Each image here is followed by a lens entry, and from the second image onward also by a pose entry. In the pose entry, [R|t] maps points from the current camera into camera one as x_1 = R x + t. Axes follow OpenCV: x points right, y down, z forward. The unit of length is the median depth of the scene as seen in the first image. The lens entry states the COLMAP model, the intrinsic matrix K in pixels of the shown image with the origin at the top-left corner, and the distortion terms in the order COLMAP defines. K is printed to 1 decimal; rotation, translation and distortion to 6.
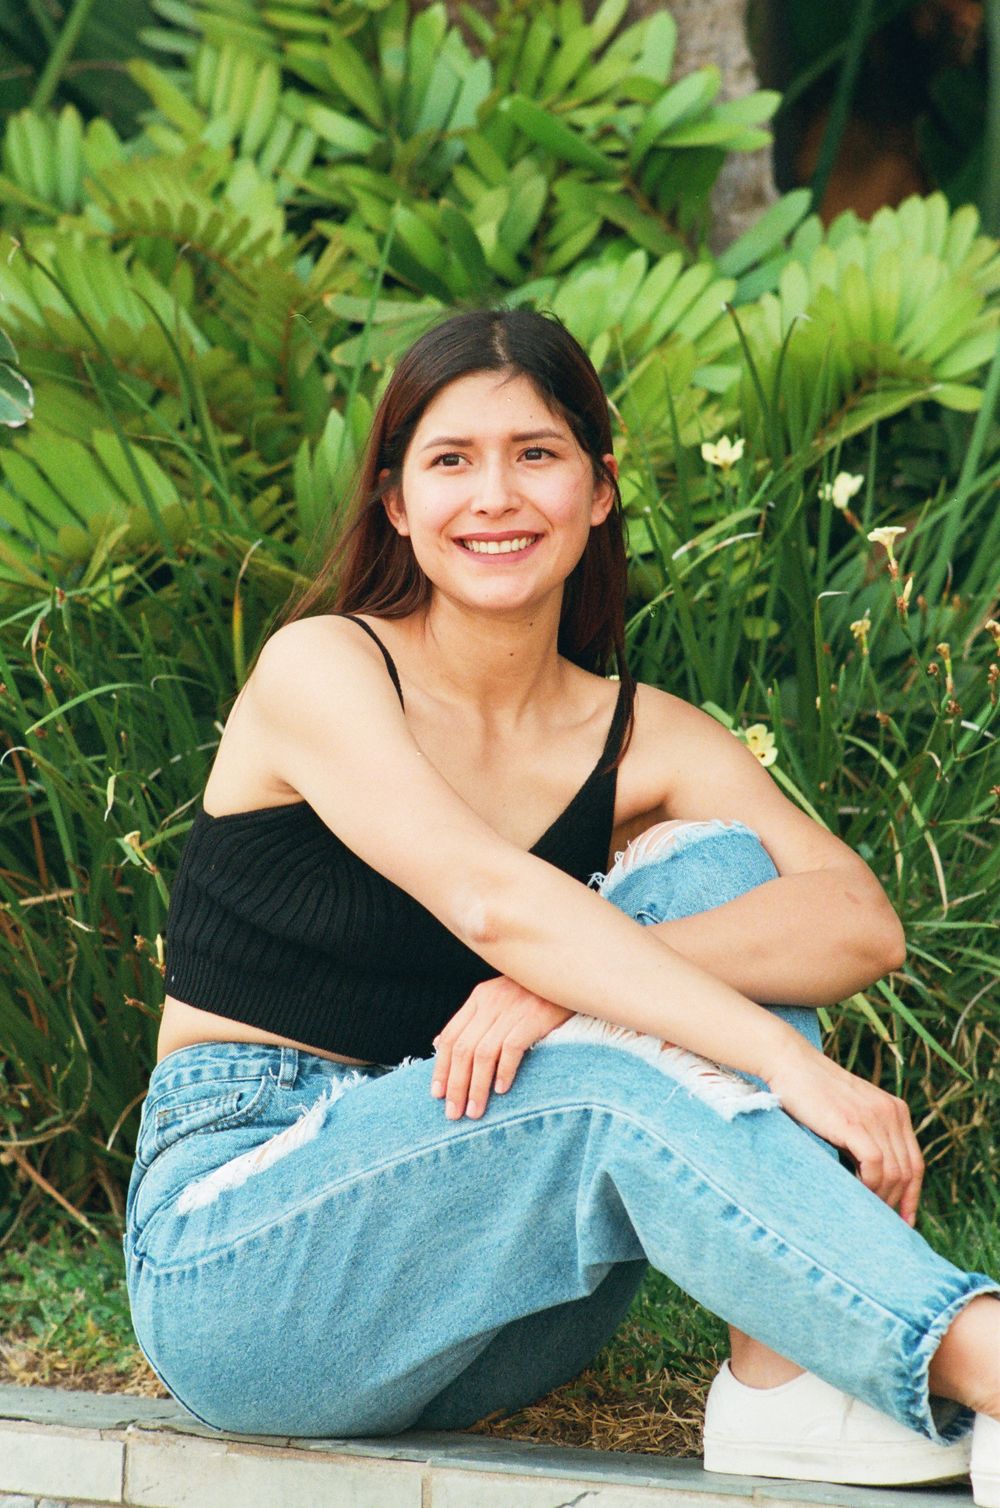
lens RADIAL K [[6096.6, 0, 500.2], [0, 6096.6, 752.3], [0, 0, 1]] dist [0.341846, -8.719883]
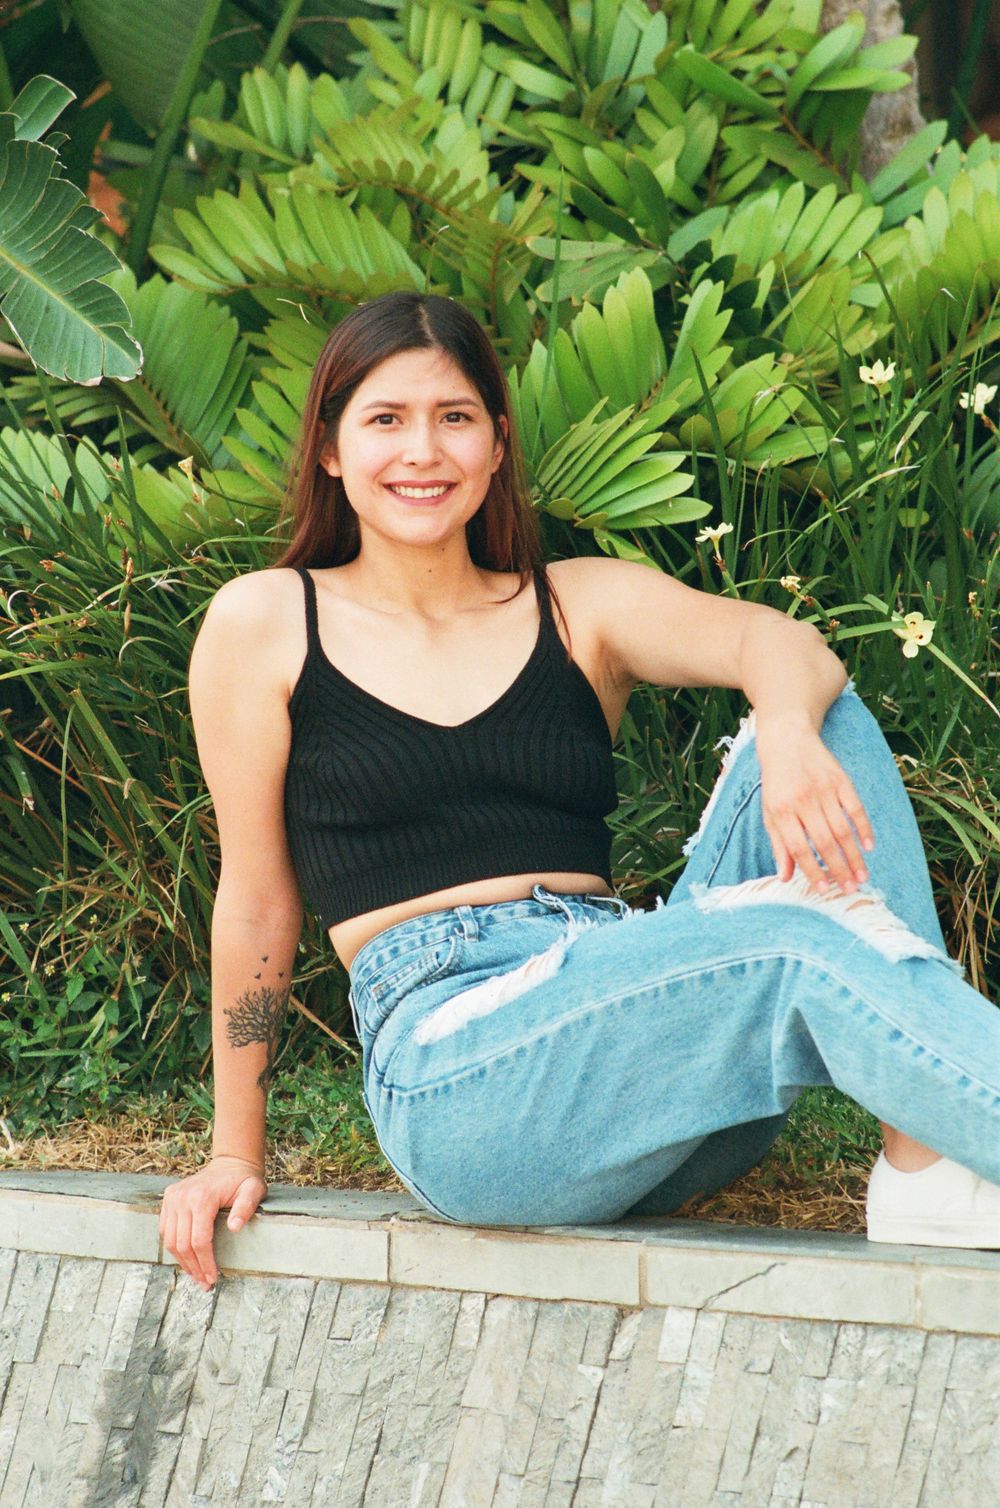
lens RADIAL K [[6096.6, 0, 500.2], [0, 6096.6, 752.3], [0, 0, 1]] dist [0.341846, -8.719883]
pose [[0.999118, -0.025923, -0.033034, 0.001683], [0.026990, 0.999115, 0.032274, -0.014461], [0.032168, -0.033137, 0.998933, -0.146679]]
